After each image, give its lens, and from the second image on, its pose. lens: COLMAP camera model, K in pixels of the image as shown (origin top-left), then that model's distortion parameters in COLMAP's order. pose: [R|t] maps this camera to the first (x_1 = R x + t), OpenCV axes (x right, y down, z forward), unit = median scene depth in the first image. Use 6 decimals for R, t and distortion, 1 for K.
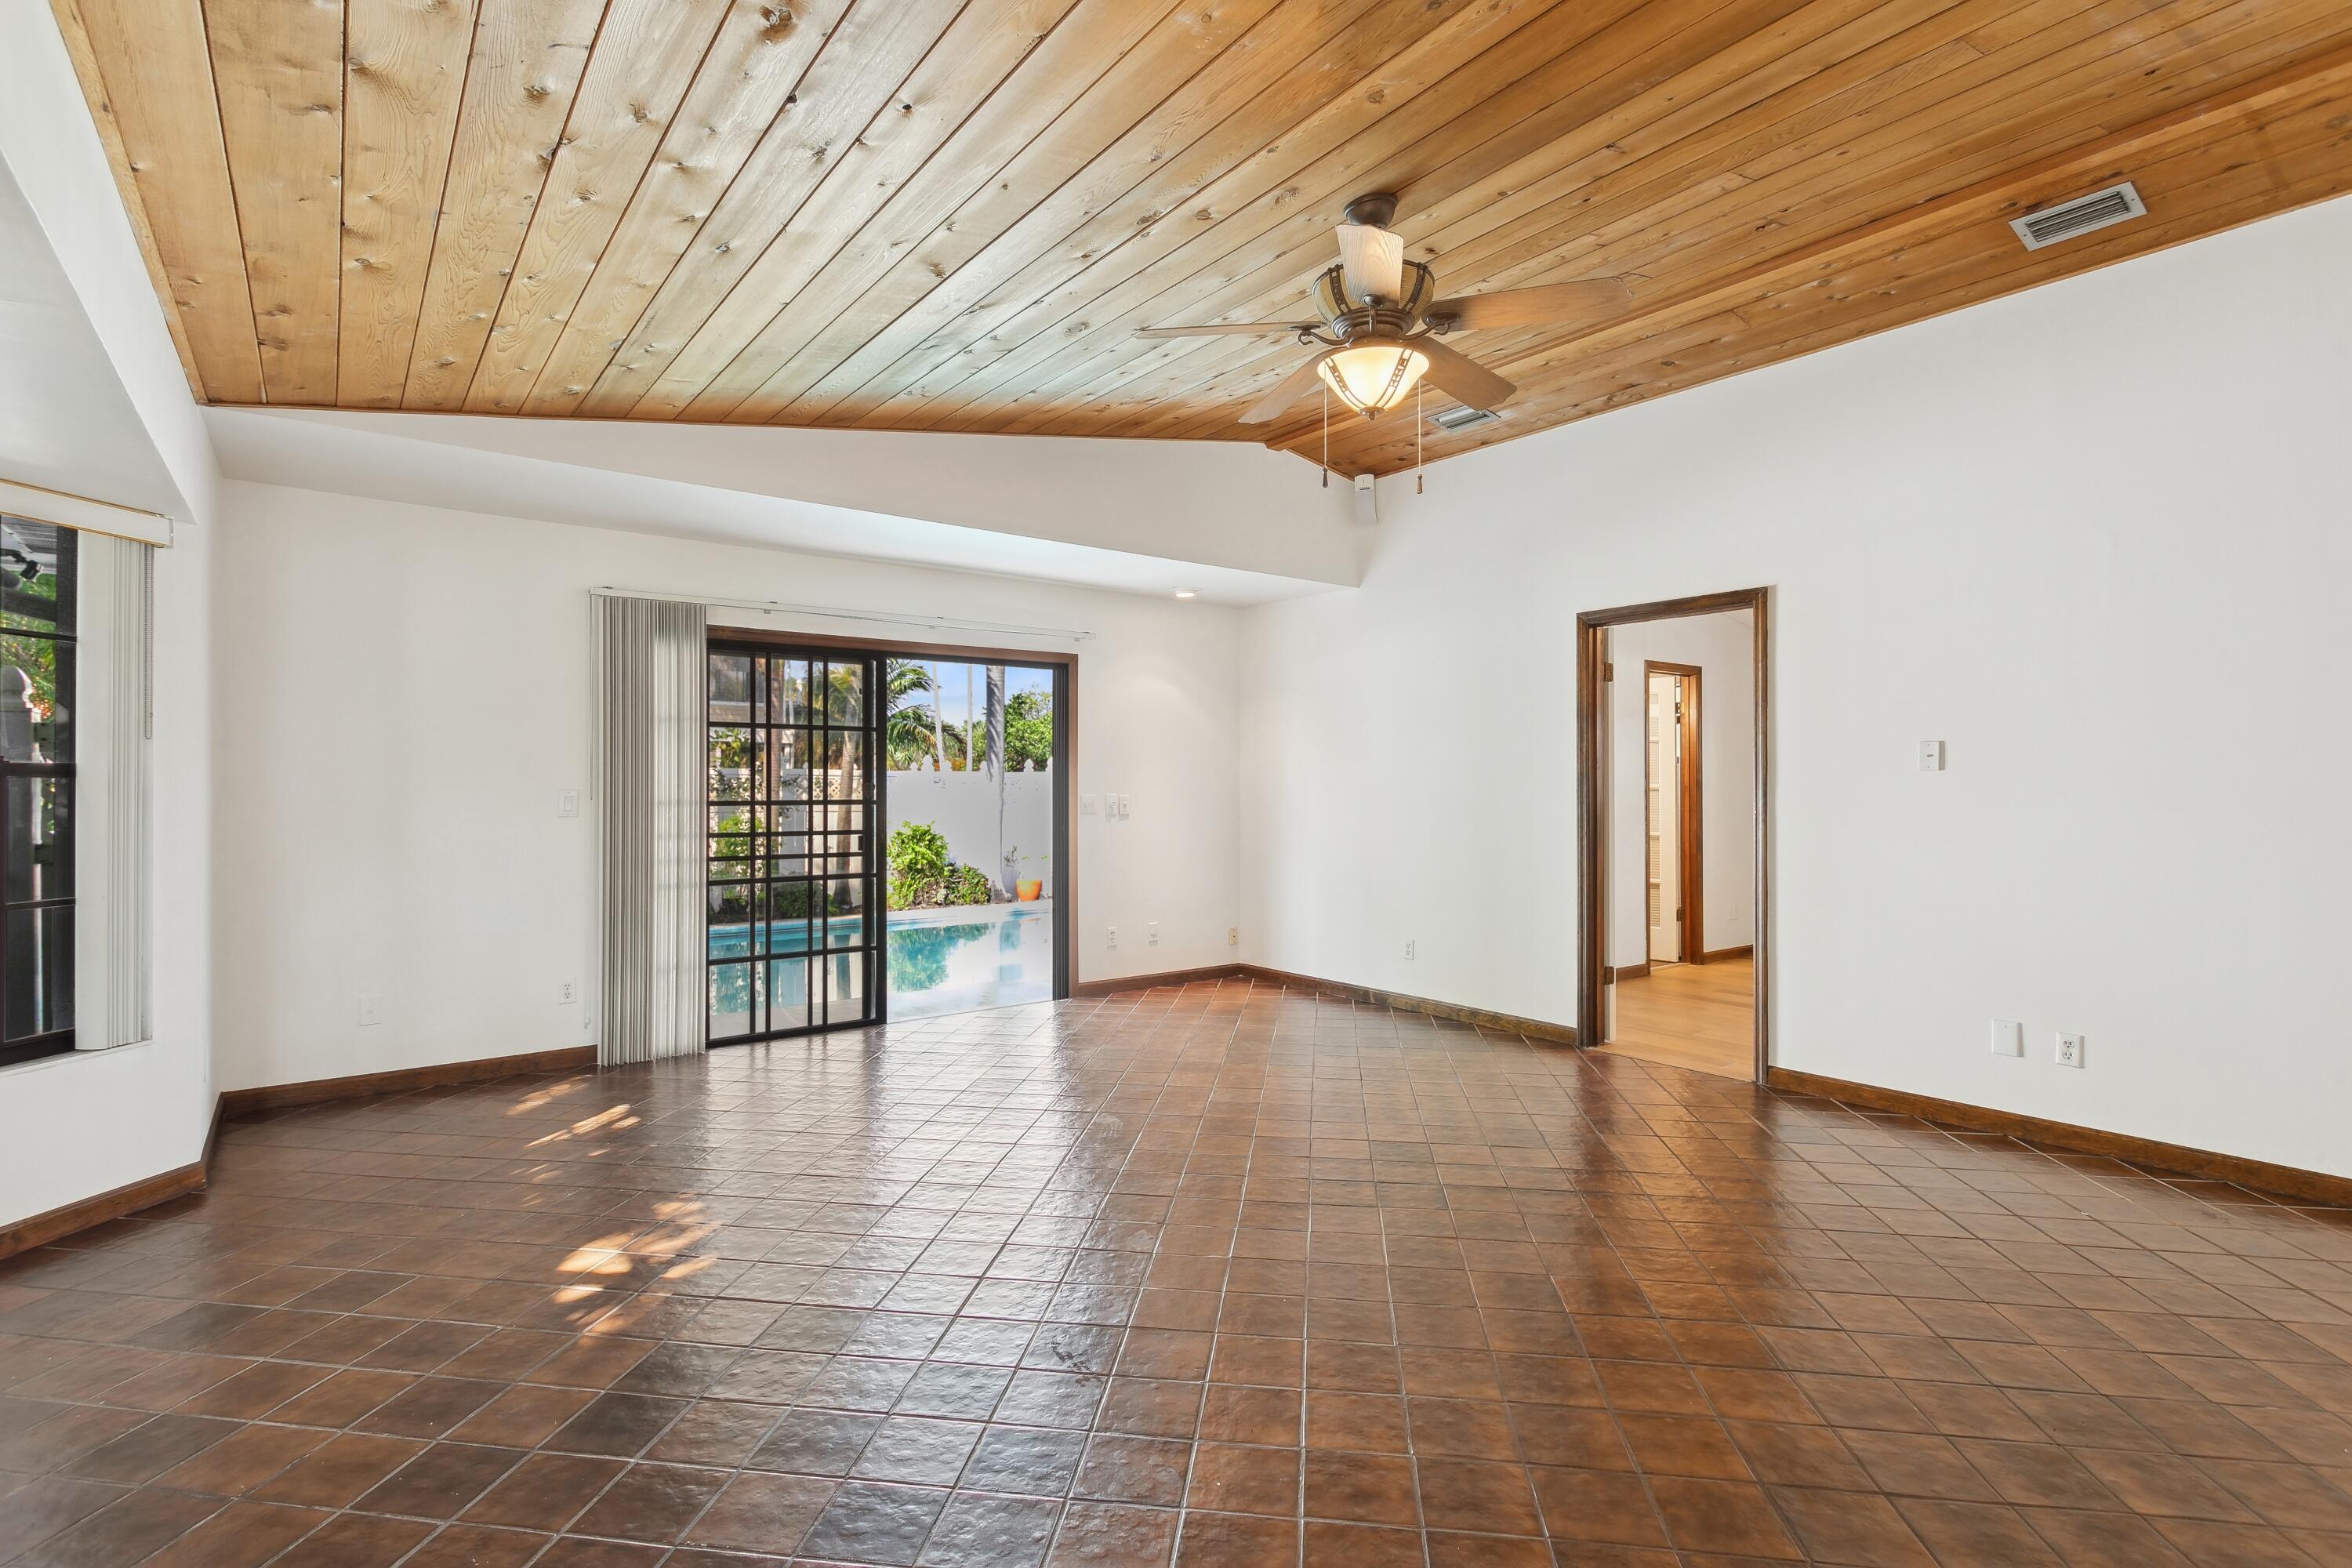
lens RADIAL K [[1127.9, 0, 1176.0], [0, 1127.9, 784.0], [0, 0, 1]] dist [-0.012864, -0.000116]
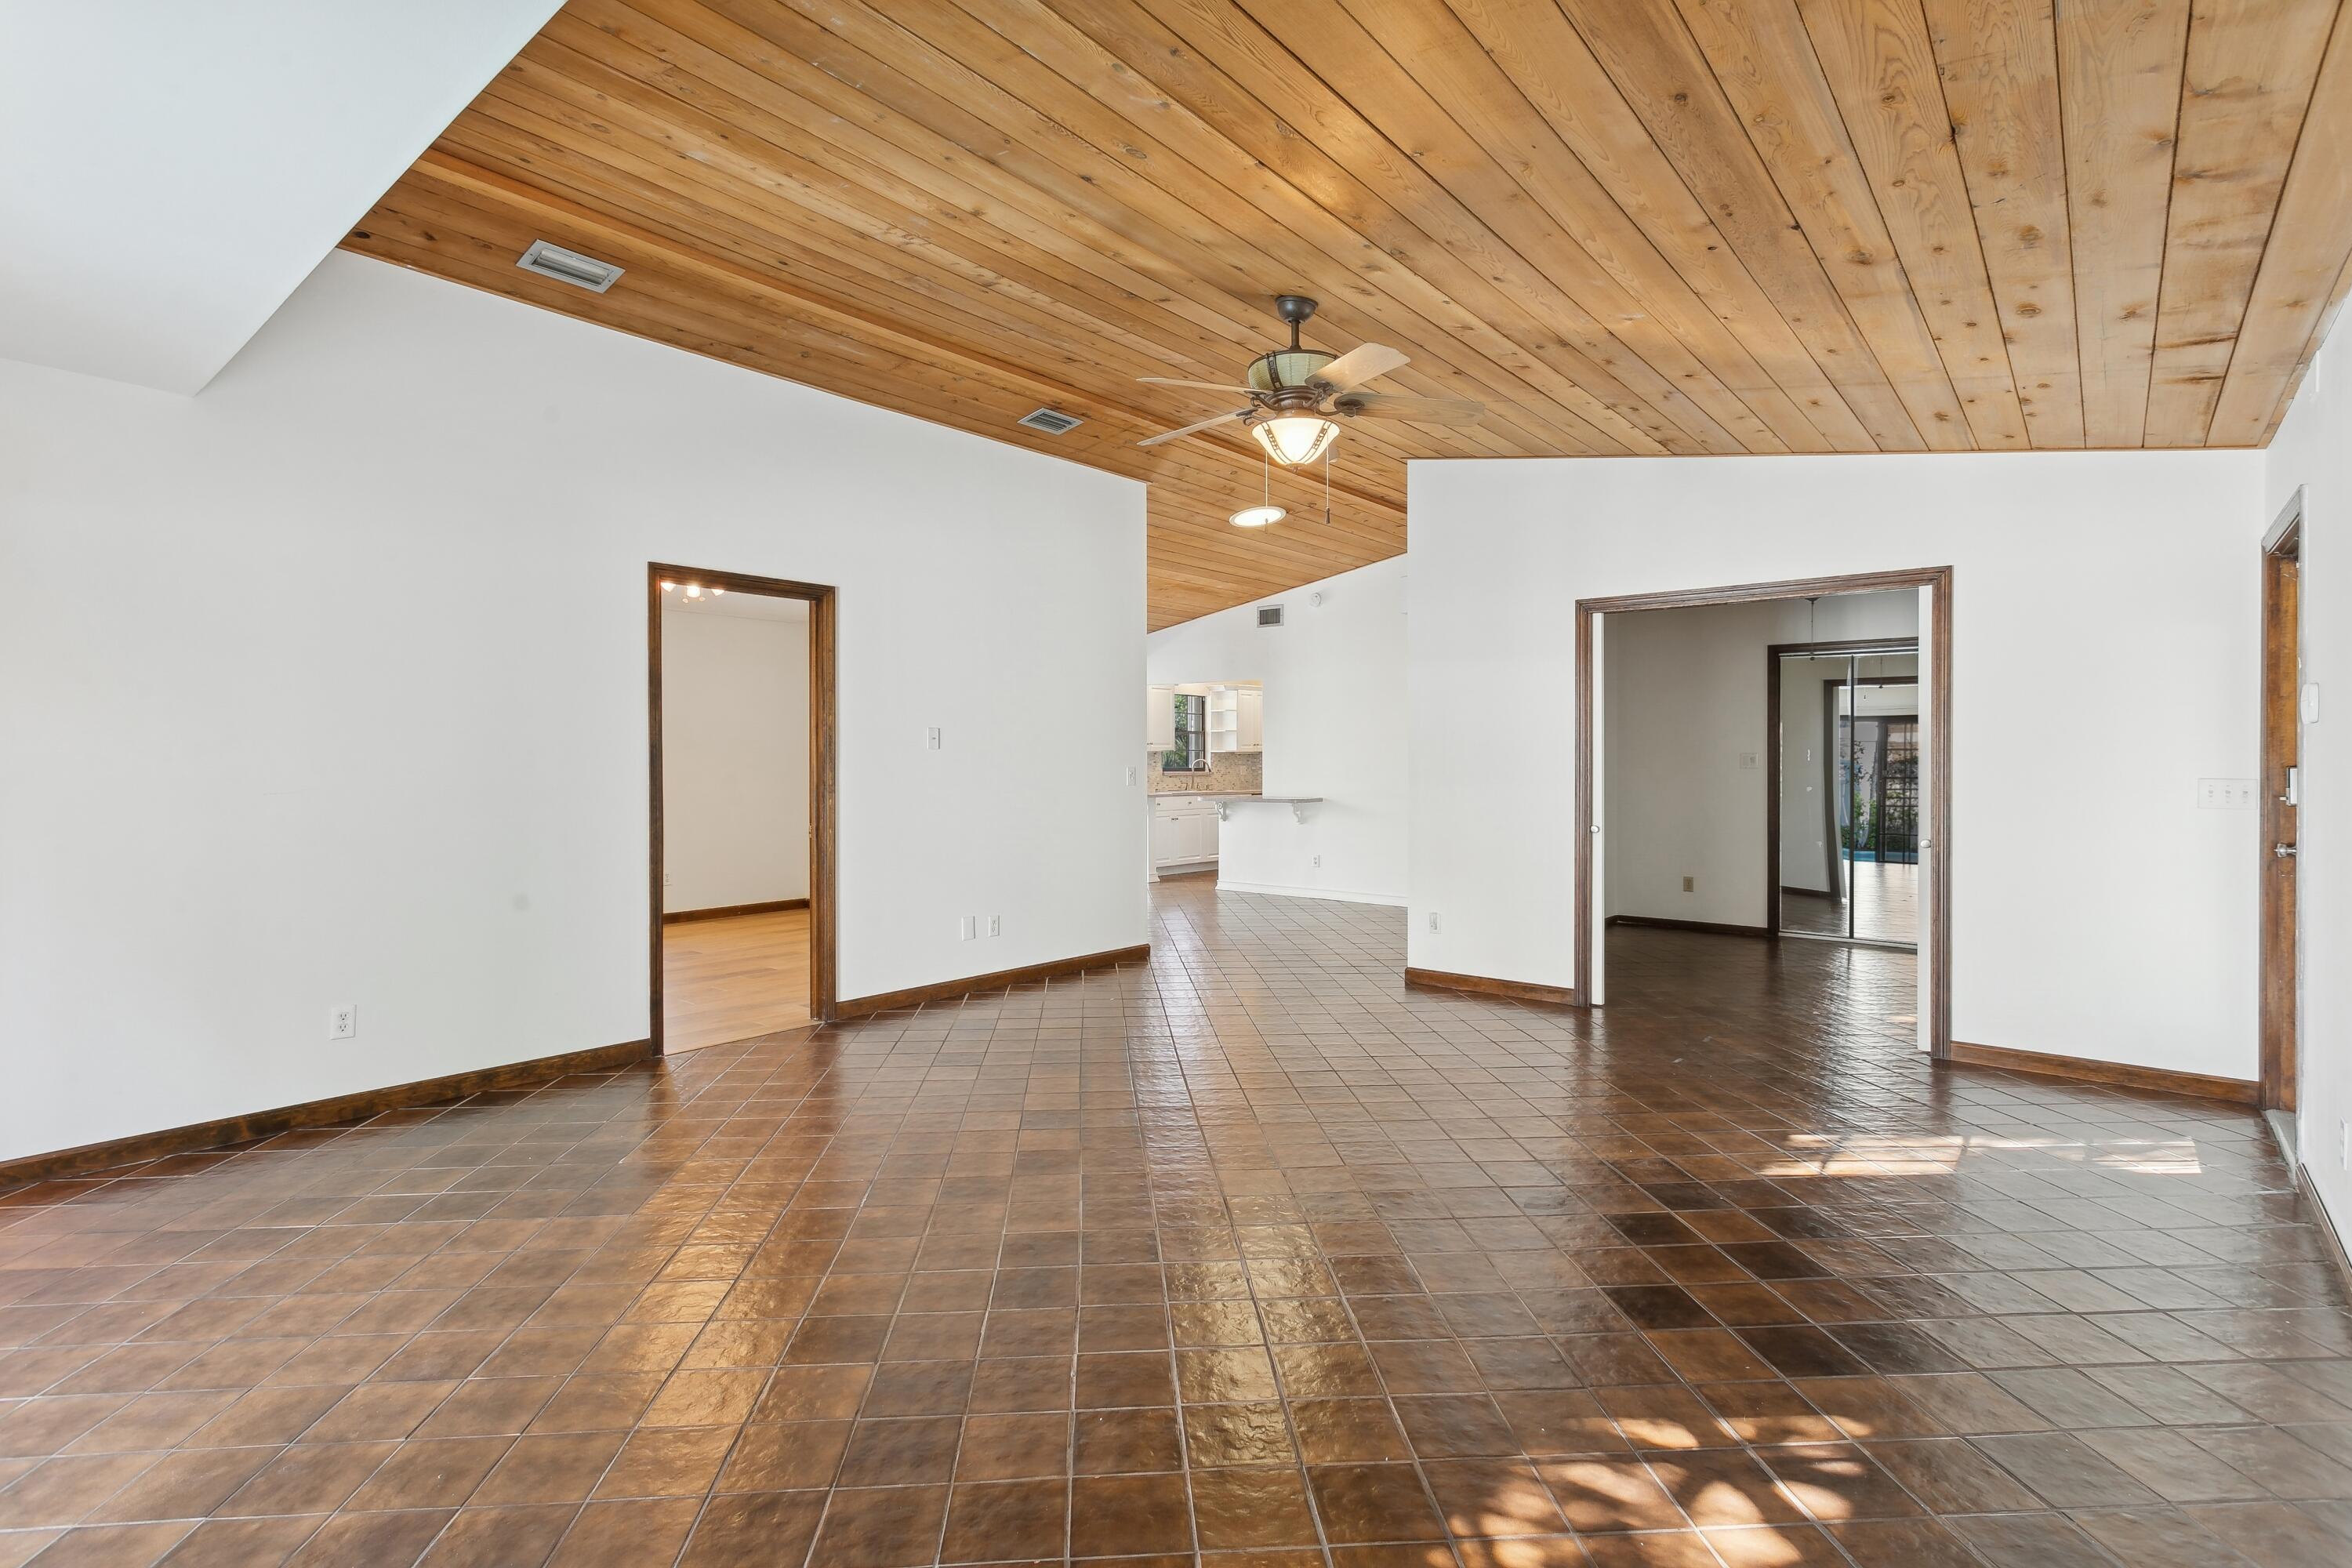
lens RADIAL K [[1145.3, 0, 1148.2], [0, 1145.3, 771.1], [0, 0, 1]] dist [0.001759, 0.000365]
pose [[-0.234264, -0.006276, 0.972153, -1.071120], [-0.000909, 0.999980, 0.006237, 0.008585], [-0.972173, 0.000577, -0.234265, 1.493285]]
